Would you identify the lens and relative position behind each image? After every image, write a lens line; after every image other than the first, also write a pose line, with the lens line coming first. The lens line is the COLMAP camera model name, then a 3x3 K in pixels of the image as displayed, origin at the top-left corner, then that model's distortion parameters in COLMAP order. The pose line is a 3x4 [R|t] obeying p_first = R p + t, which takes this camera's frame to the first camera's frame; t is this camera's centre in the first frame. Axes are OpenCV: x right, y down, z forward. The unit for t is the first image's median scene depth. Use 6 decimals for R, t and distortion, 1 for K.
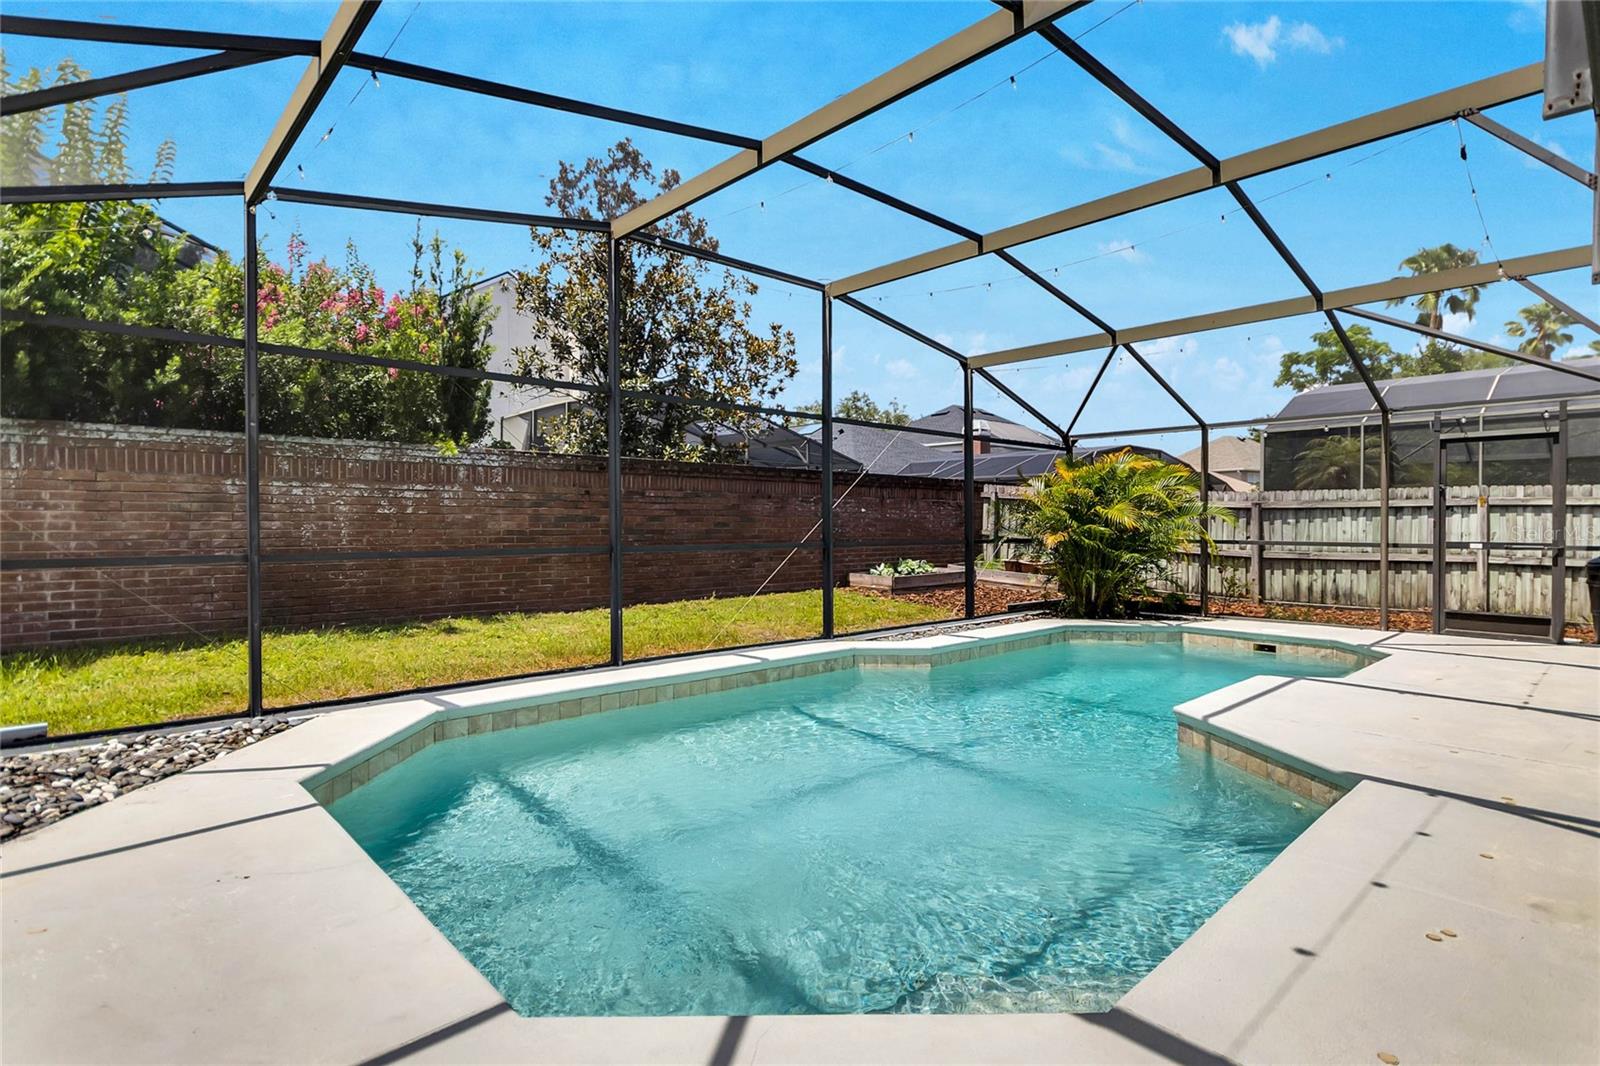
lens RADIAL K [[797.8, 0, 793.7], [0, 797.8, 531.1], [0, 0, 1]] dist [0.002325, -0.000128]
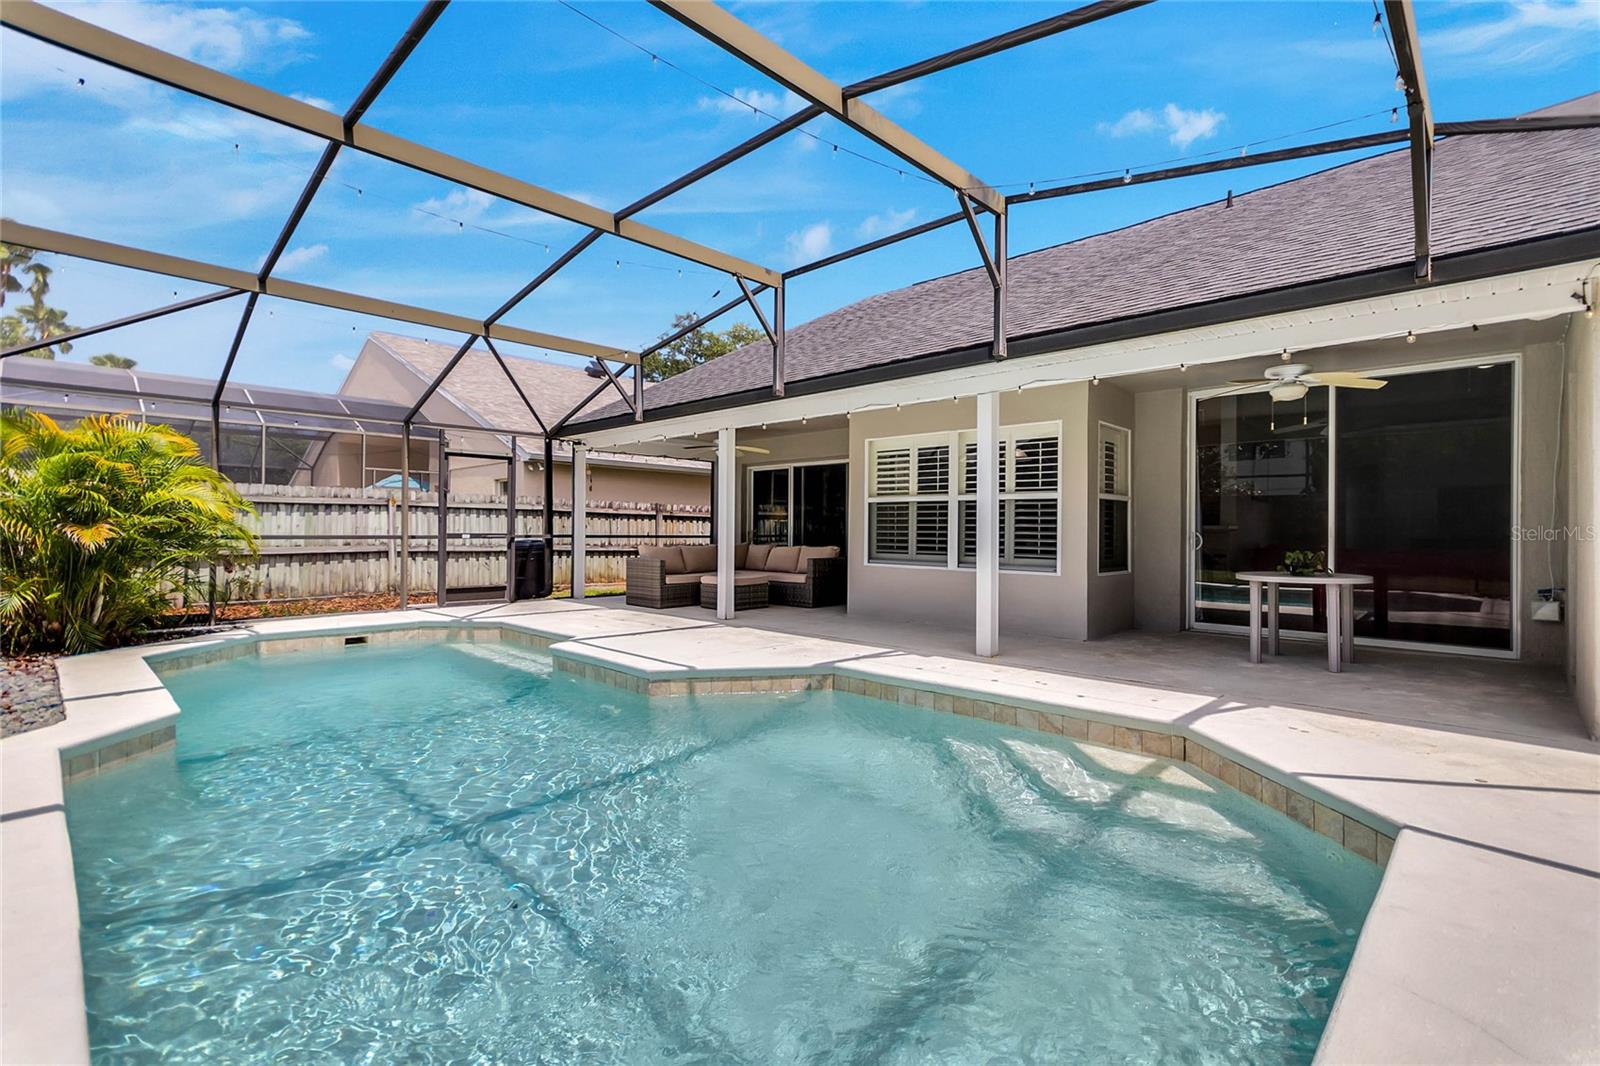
lens RADIAL K [[738.0, 0, 802.7], [0, 738.0, 529.4], [0, 0, 1]] dist [0.004300, -0.000600]
pose [[-0.055979, -0.002454, 0.998429, -0.333034], [0.002922, 0.999992, 0.002622, 0.004650], [-0.998428, 0.003064, -0.055972, 0.437222]]
